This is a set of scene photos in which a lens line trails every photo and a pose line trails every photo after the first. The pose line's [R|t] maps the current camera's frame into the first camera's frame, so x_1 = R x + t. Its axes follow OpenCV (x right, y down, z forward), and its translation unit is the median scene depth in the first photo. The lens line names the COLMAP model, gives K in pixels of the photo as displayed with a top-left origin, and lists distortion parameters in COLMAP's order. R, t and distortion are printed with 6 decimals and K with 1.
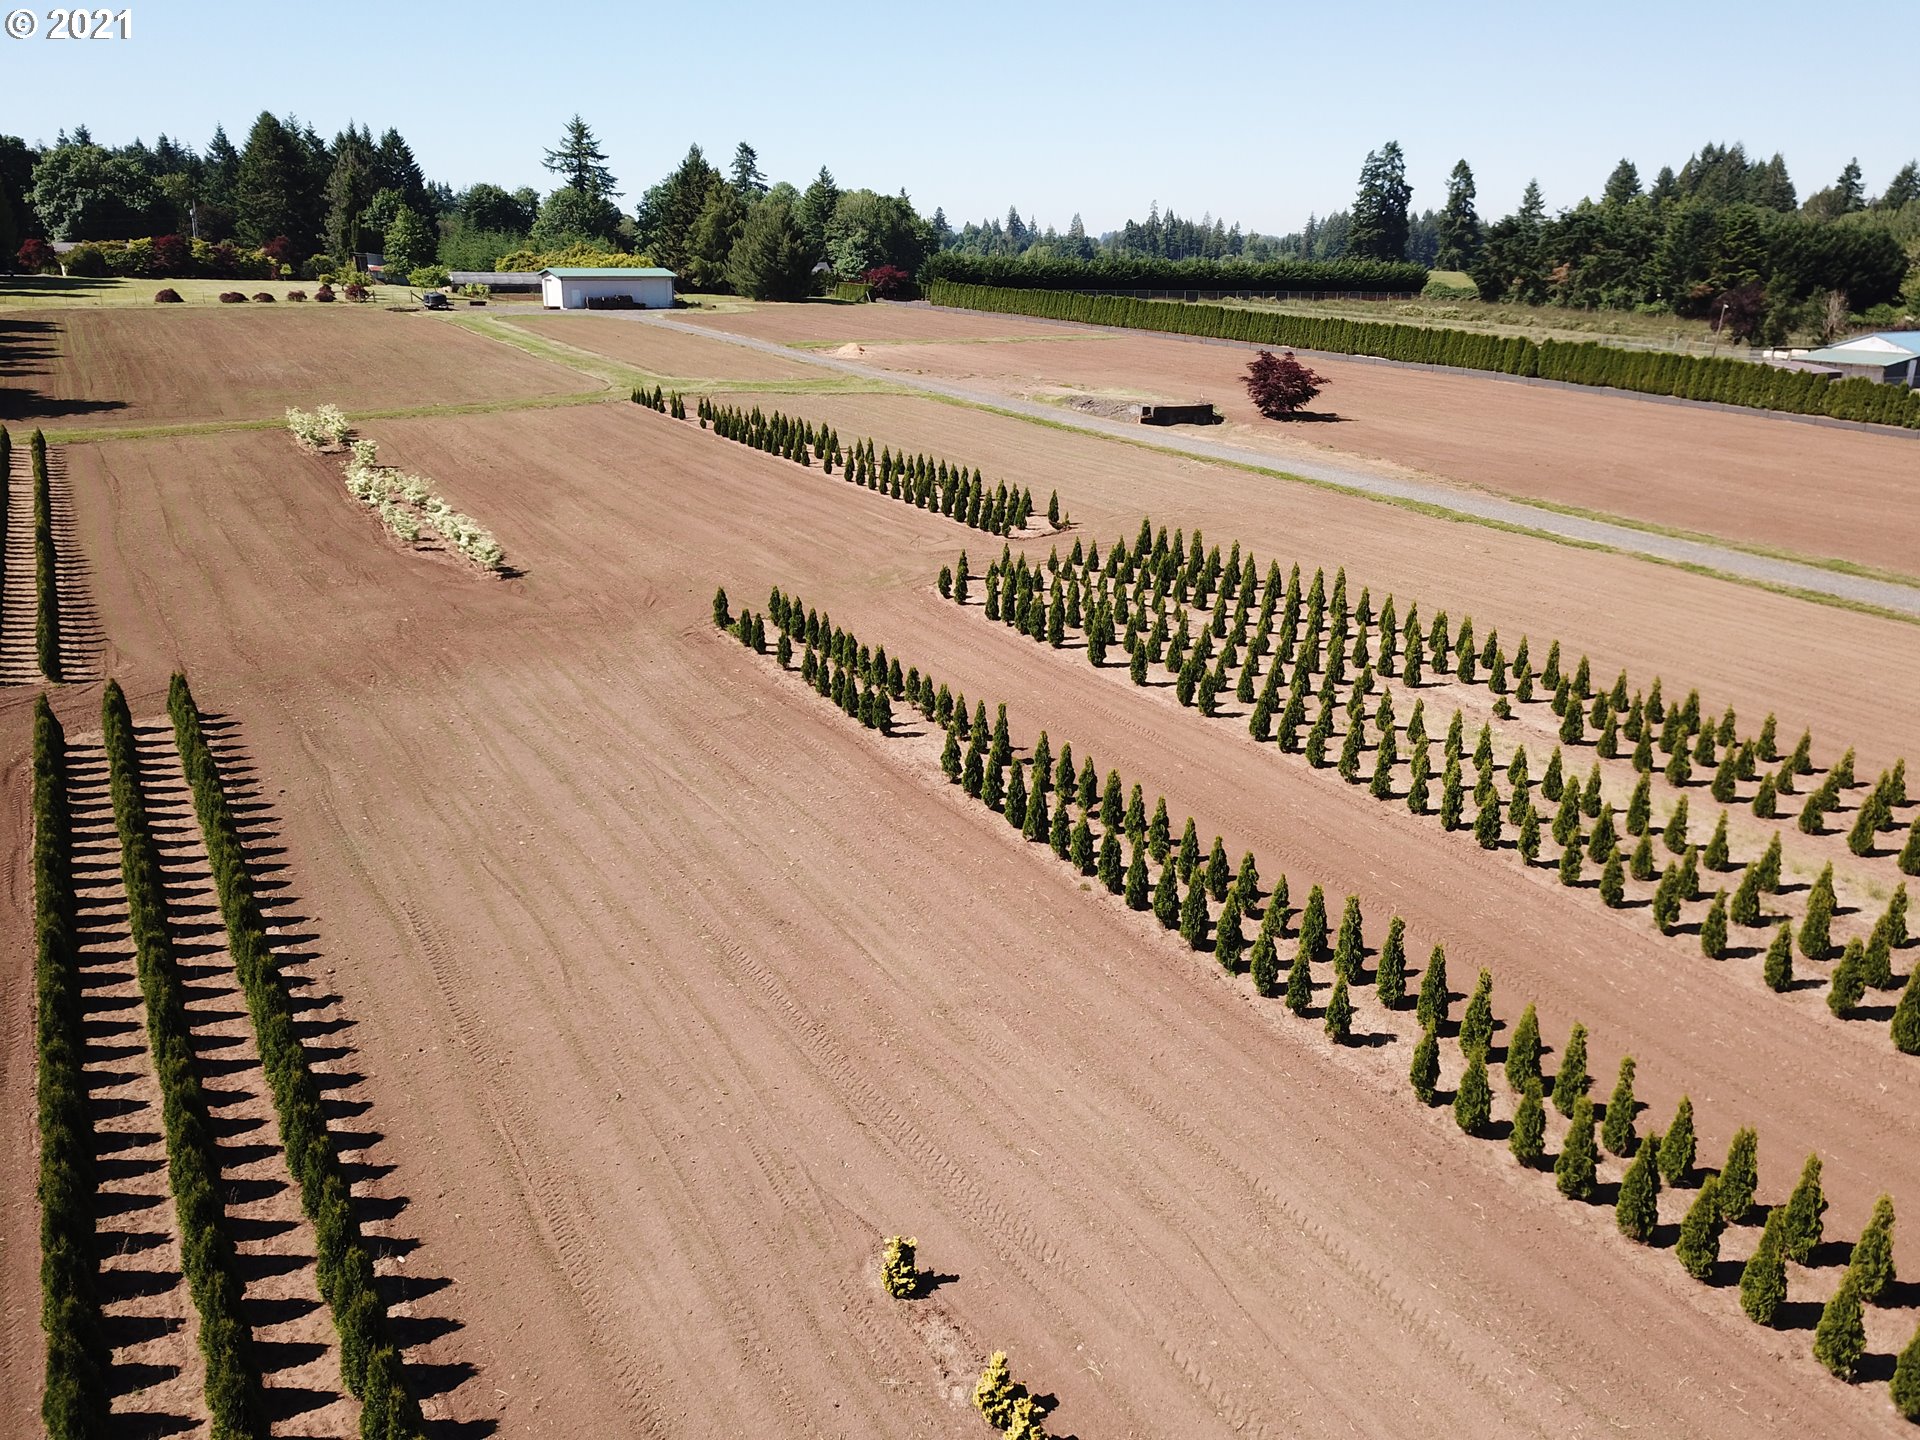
lens RADIAL K [[1456.4, 0, 960.0], [0, 1456.4, 720.0], [0, 0, 1]] dist [-0.004302, 0.011572]
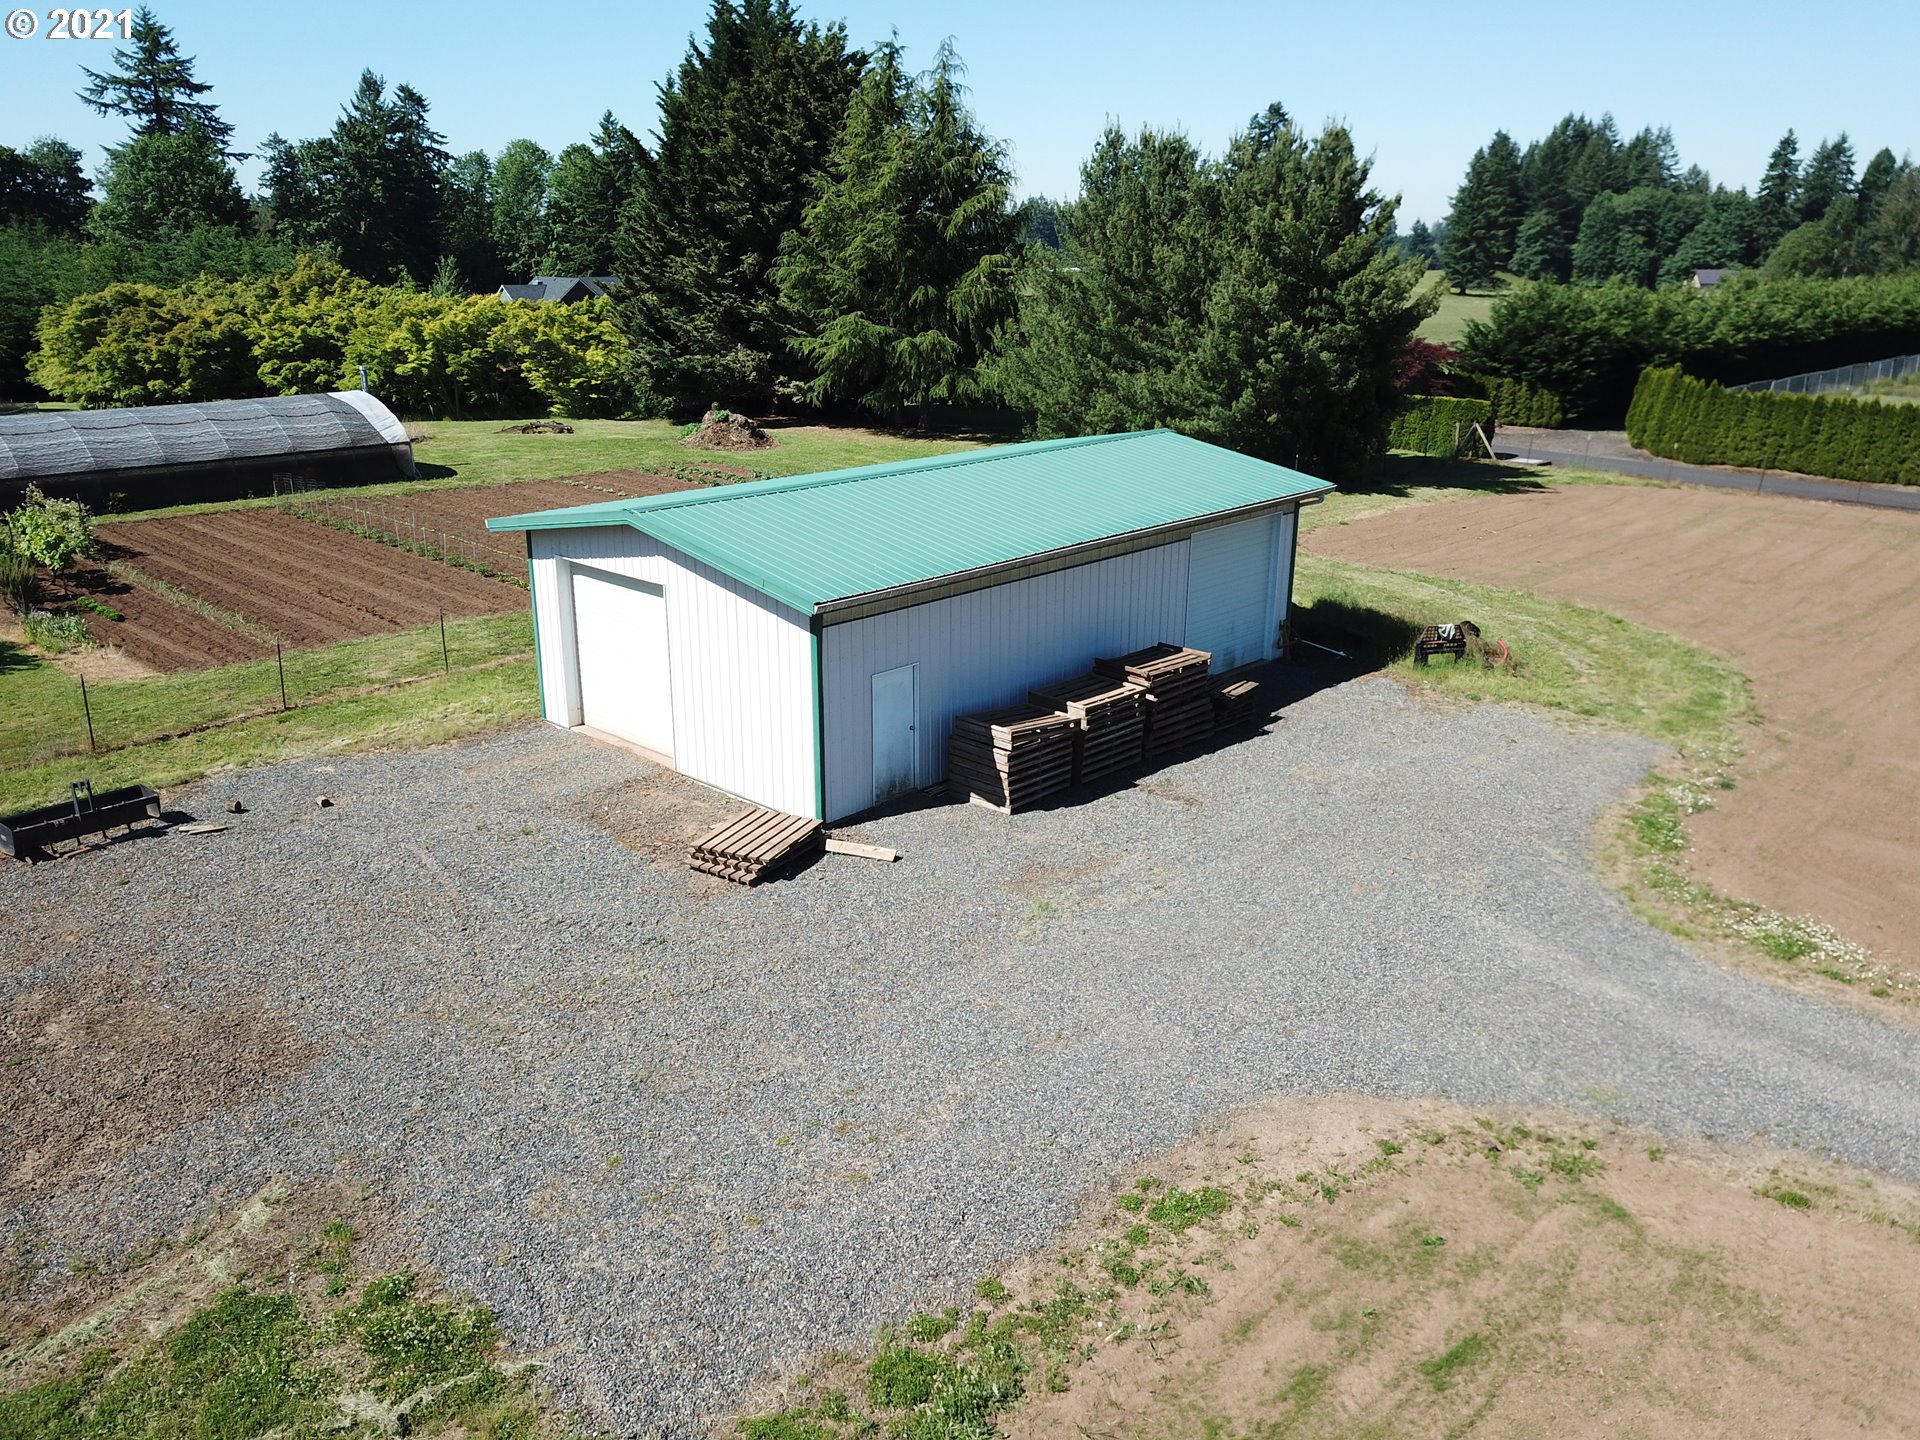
lens RADIAL K [[1456.4, 0, 960.0], [0, 1456.4, 720.0], [0, 0, 1]] dist [-0.004302, 0.011572]
pose [[0.962627, -0.091466, 0.254918, -0.133257], [0.089398, 0.995801, 0.019715, -0.134360], [-0.255651, 0.003811, 0.966762, 0.397673]]
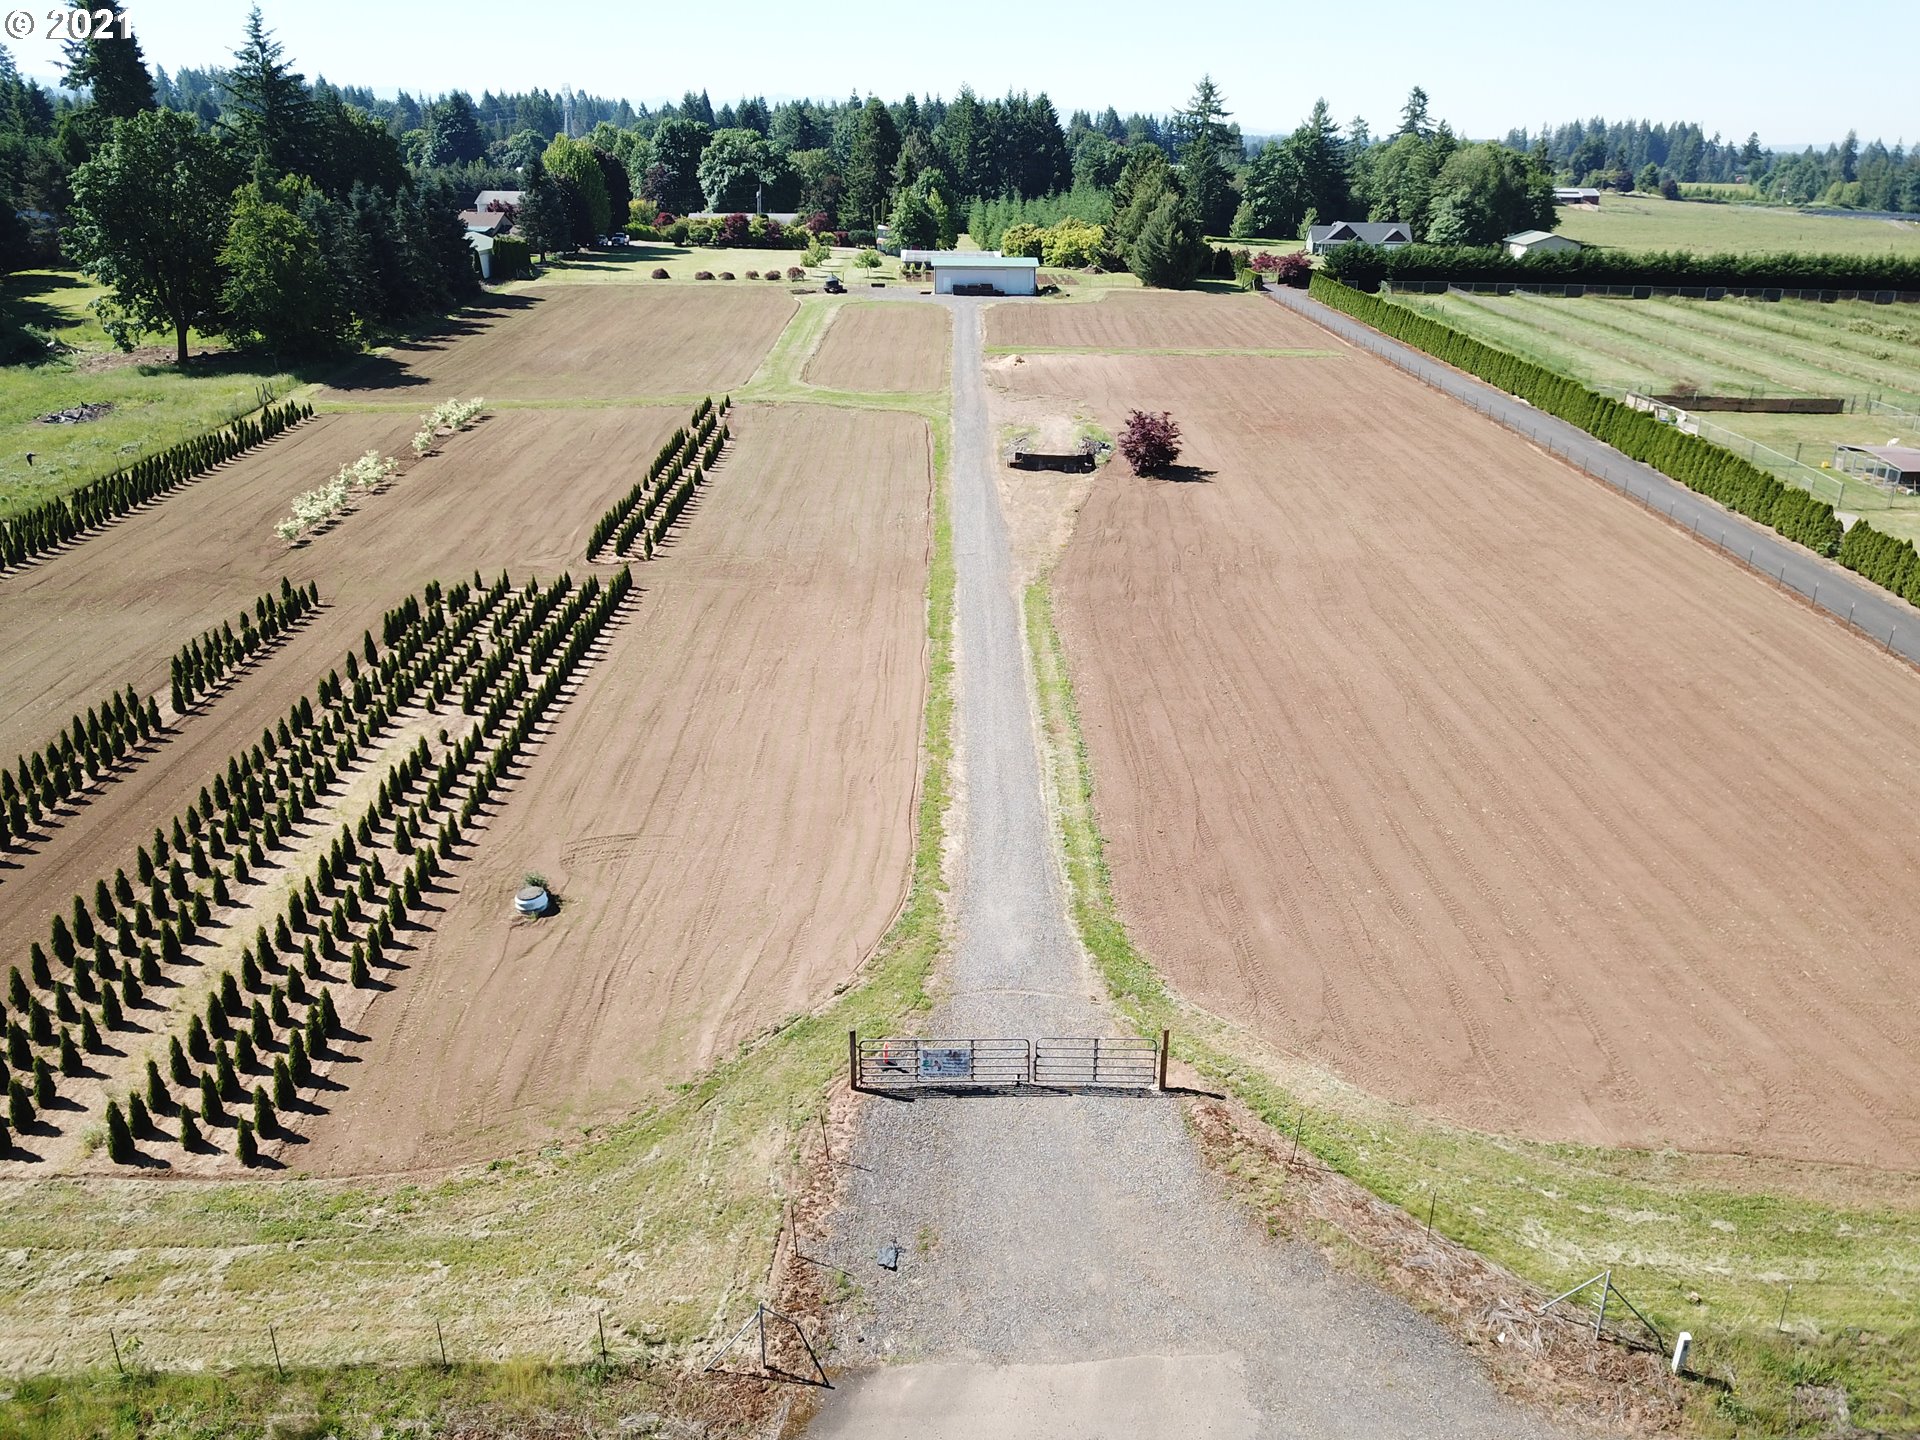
lens RADIAL K [[1449.5, 0, 960.0], [0, 1449.5, 720.0], [0, 0, 1]] dist [0.010939, 0.002028]
pose [[0.864384, 0.178763, -0.469983, 0.157679], [-0.155026, 0.983883, 0.089109, -0.024831], [0.478338, -0.004164, 0.878166, -0.003063]]
